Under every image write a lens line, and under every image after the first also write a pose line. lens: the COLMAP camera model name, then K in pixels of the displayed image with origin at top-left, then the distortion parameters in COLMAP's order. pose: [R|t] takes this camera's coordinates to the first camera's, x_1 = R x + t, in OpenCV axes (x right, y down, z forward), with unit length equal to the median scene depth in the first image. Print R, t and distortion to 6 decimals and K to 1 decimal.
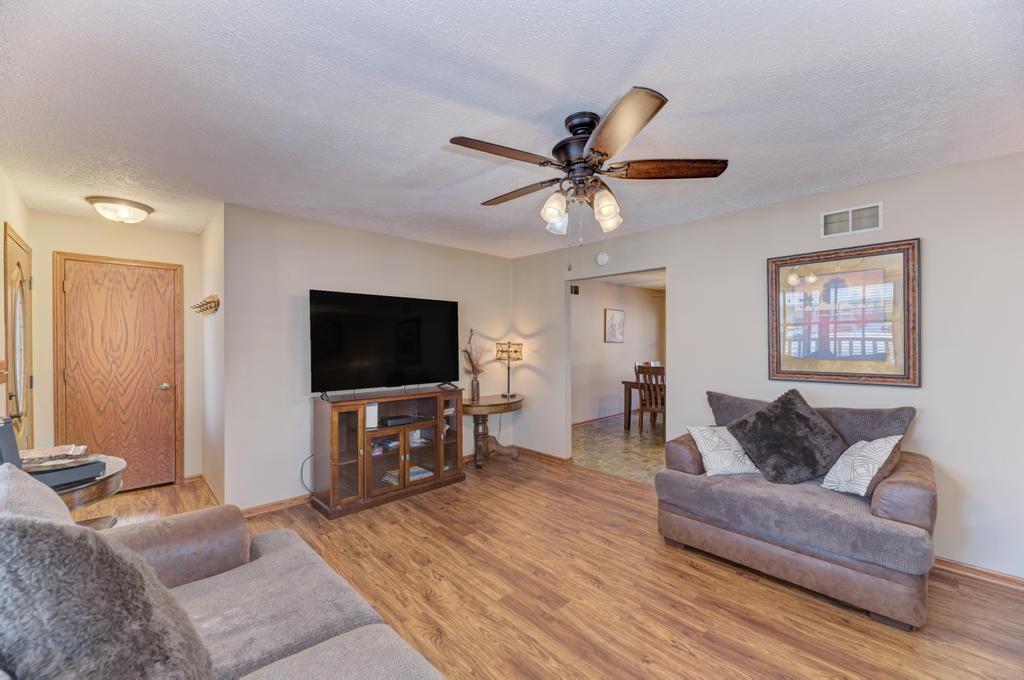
lens RADIAL K [[407.7, 0, 512.1], [0, 407.7, 347.6], [0, 0, 1]] dist [0.002922, -0.002236]
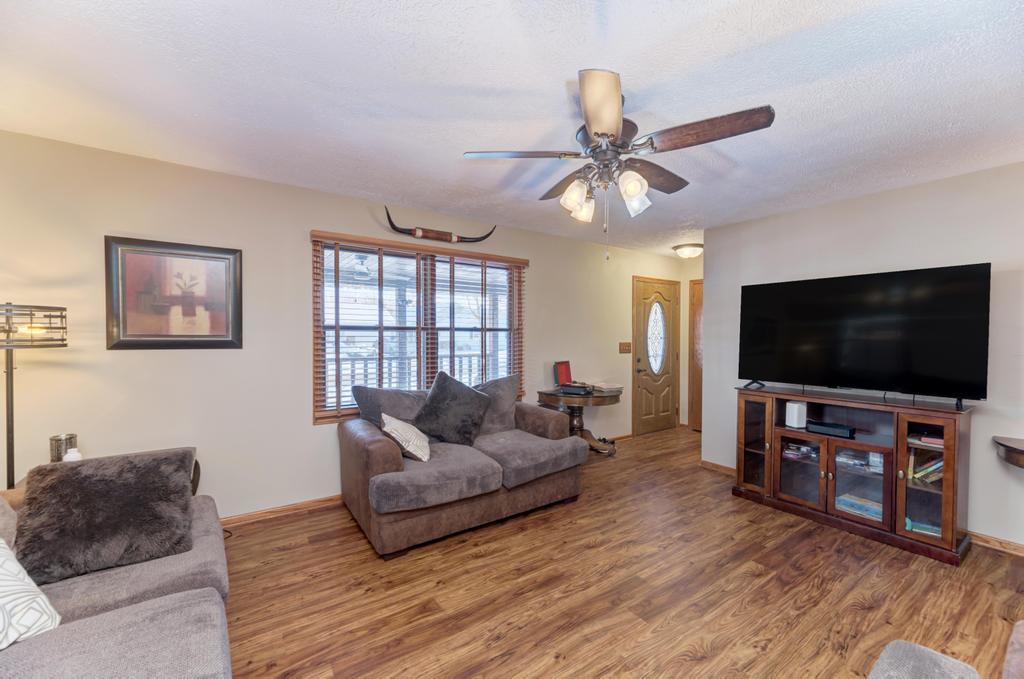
lens RADIAL K [[407.7, 0, 515.6], [0, 407.7, 347.0], [0, 0, 1]] dist [0.002922, -0.002236]
pose [[-0.149817, 0.026351, -0.988362, 0.729314], [-0.020082, 0.999357, 0.029688, 0.002406], [0.988510, 0.024296, -0.149192, 0.583919]]
